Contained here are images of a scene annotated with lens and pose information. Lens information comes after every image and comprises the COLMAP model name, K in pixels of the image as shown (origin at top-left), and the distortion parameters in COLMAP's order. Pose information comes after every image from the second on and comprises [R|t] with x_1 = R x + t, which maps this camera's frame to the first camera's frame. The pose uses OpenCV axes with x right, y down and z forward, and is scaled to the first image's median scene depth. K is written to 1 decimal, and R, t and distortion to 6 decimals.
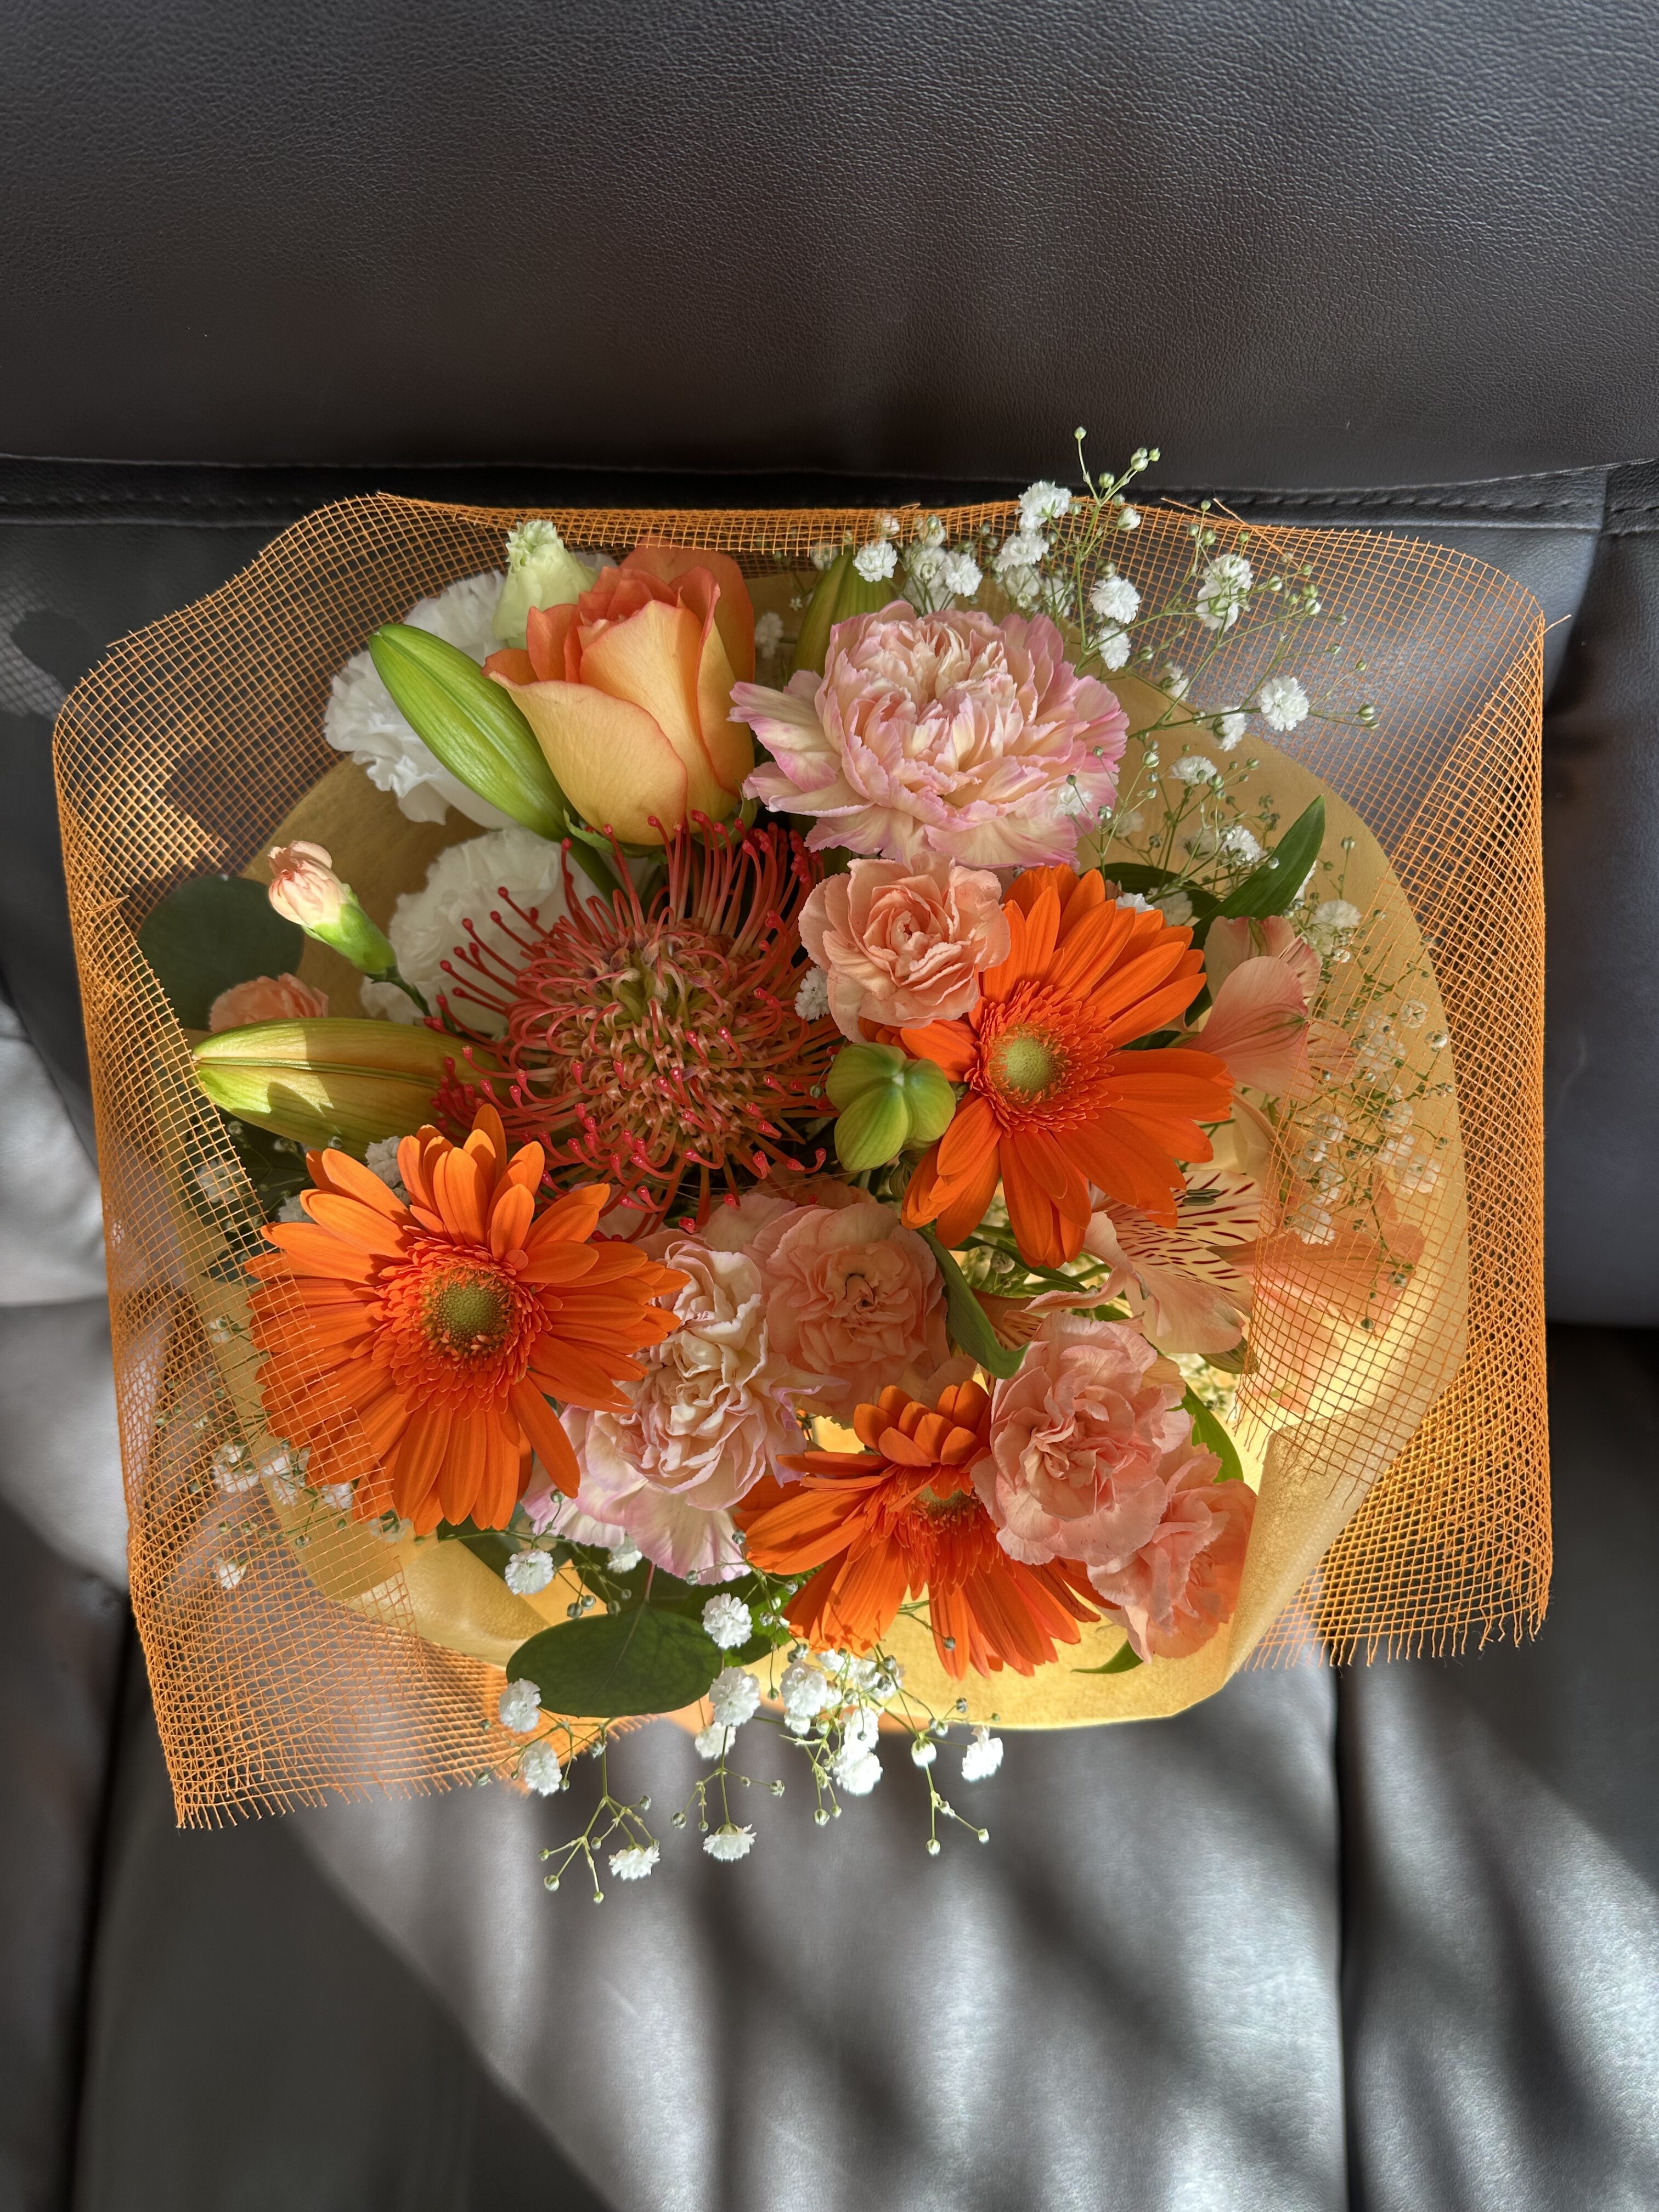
lens RADIAL K [[1528.1, 0, 829.5], [0, 1528.1, 1106.0], [0, 0, 1]] dist [0.156178, -0.348933]
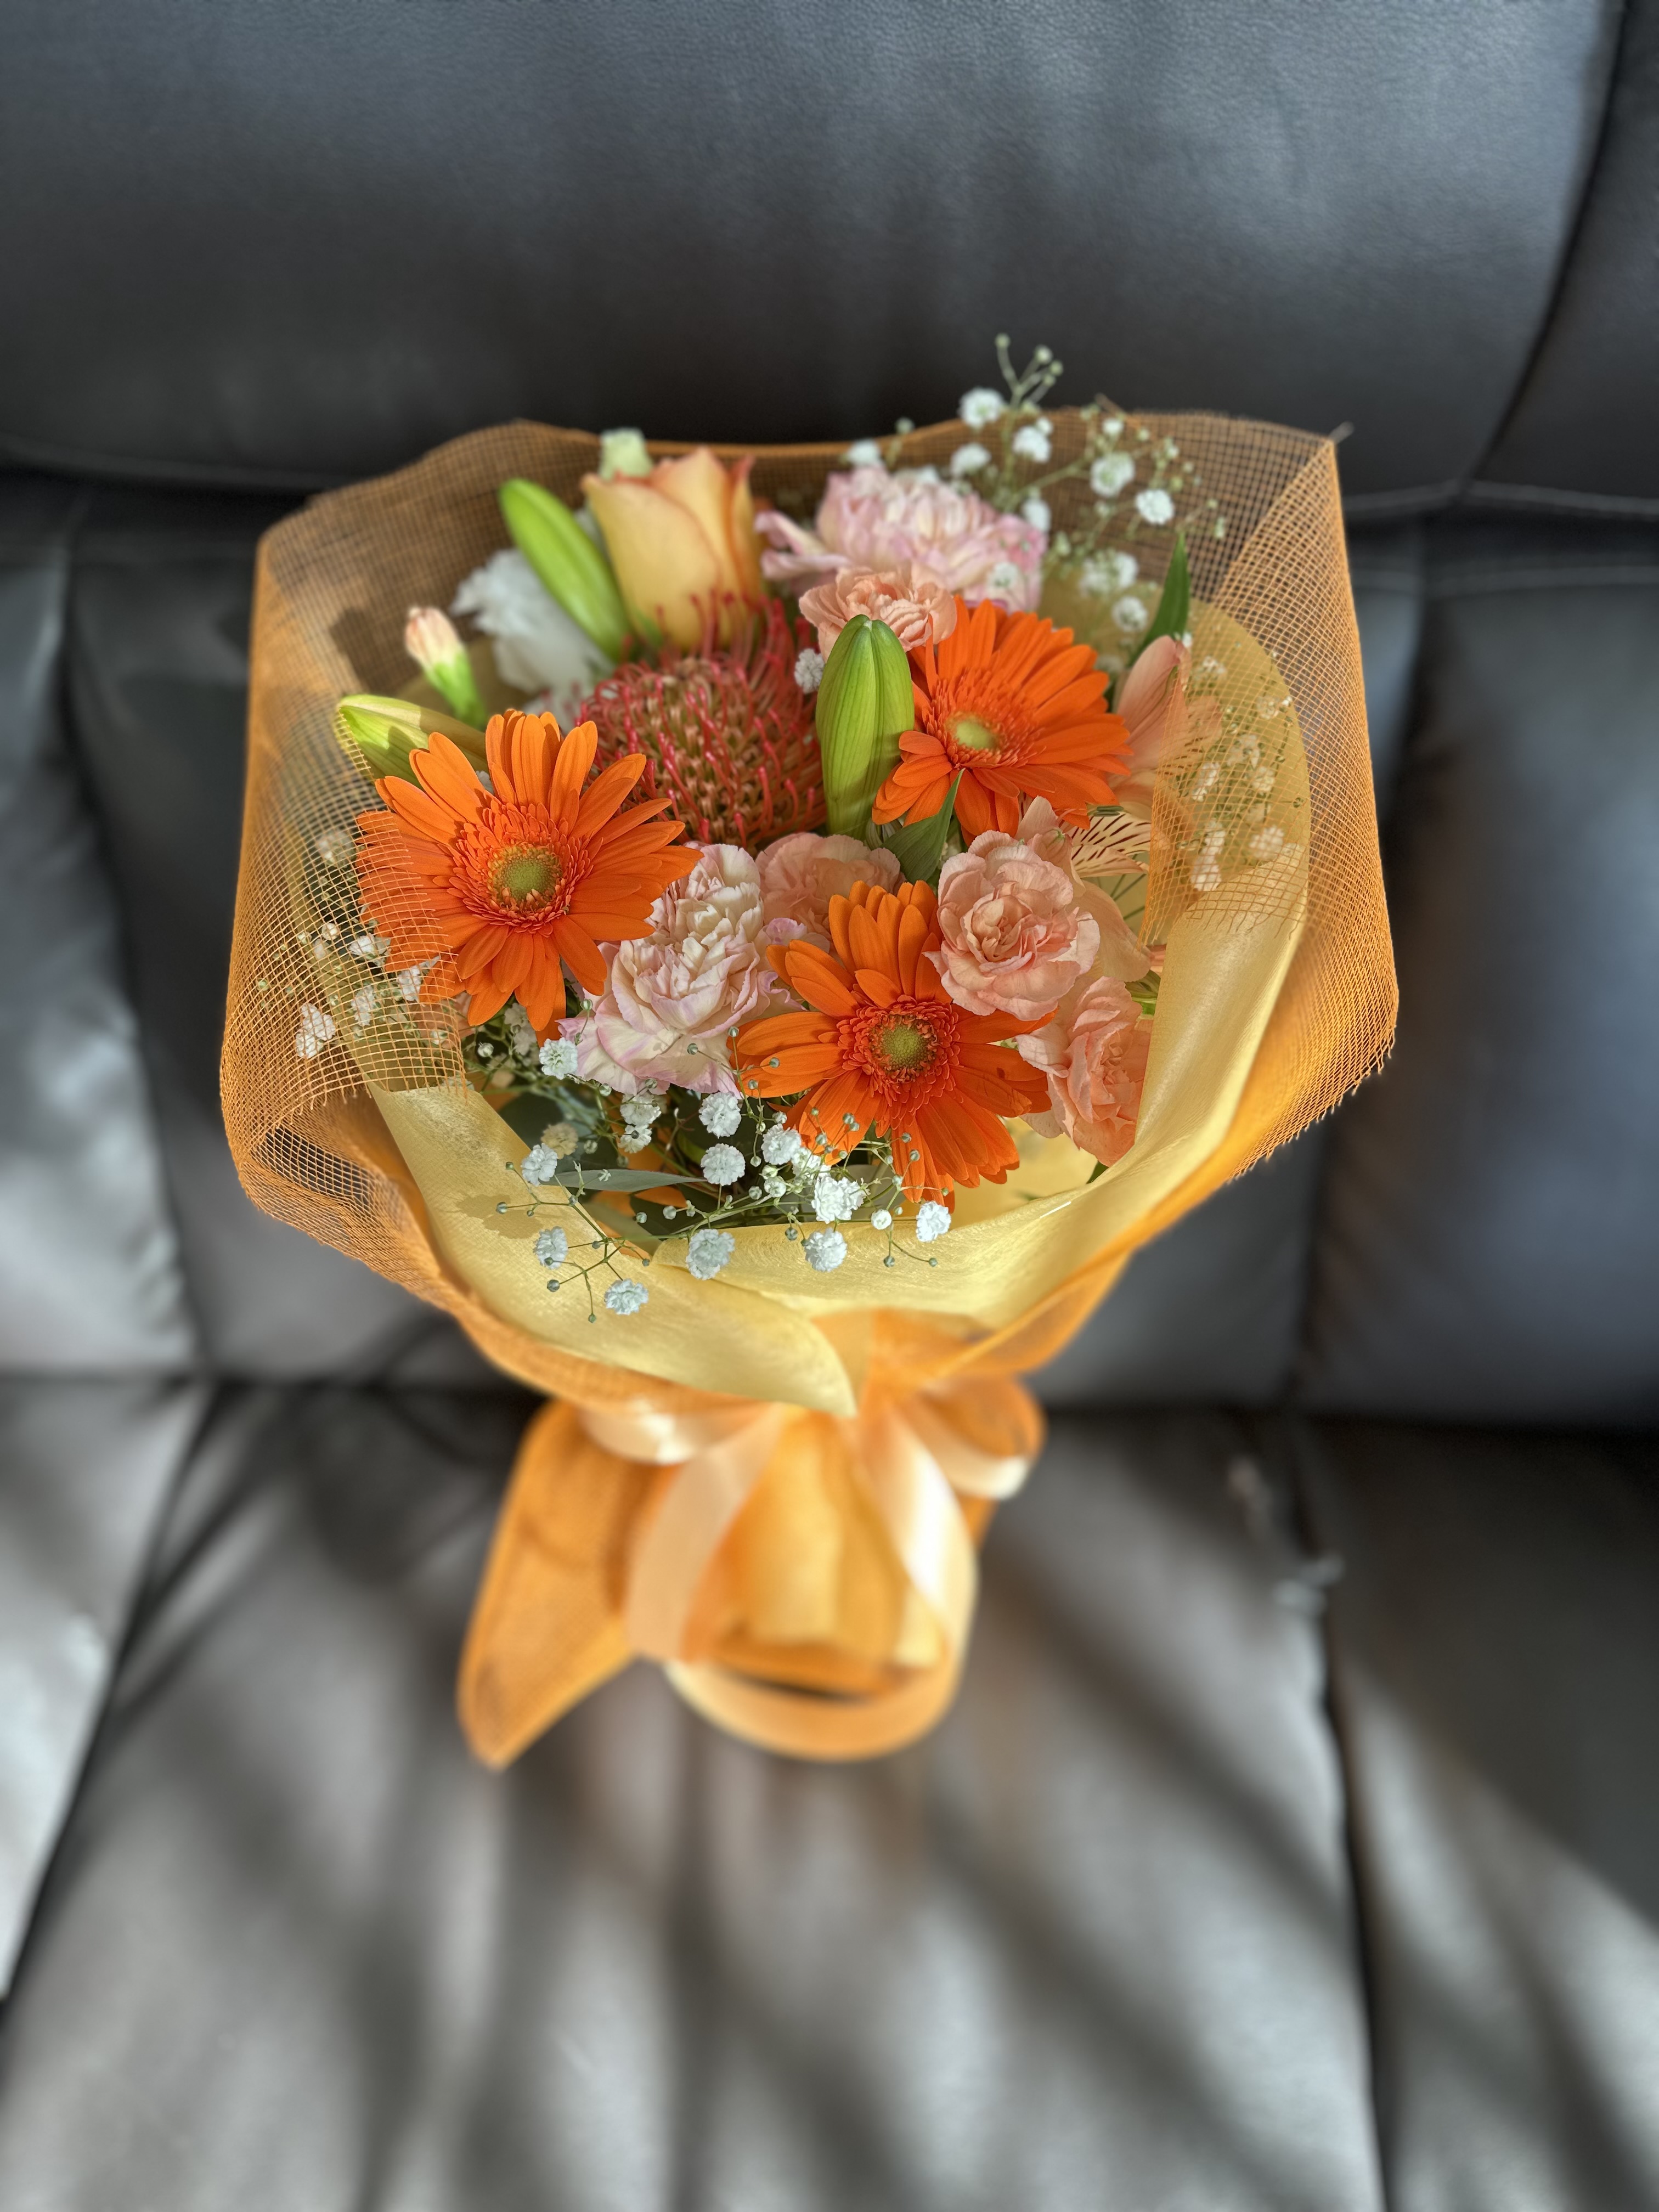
lens RADIAL K [[1528.1, 0, 829.5], [0, 1528.1, 1106.0], [0, 0, 1]] dist [0.156178, -0.348933]
pose [[0.999625, 0.021760, -0.016643, 0.036554], [-0.026416, 0.926576, -0.375178, 0.755377], [0.007257, 0.375477, 0.926803, -0.088472]]
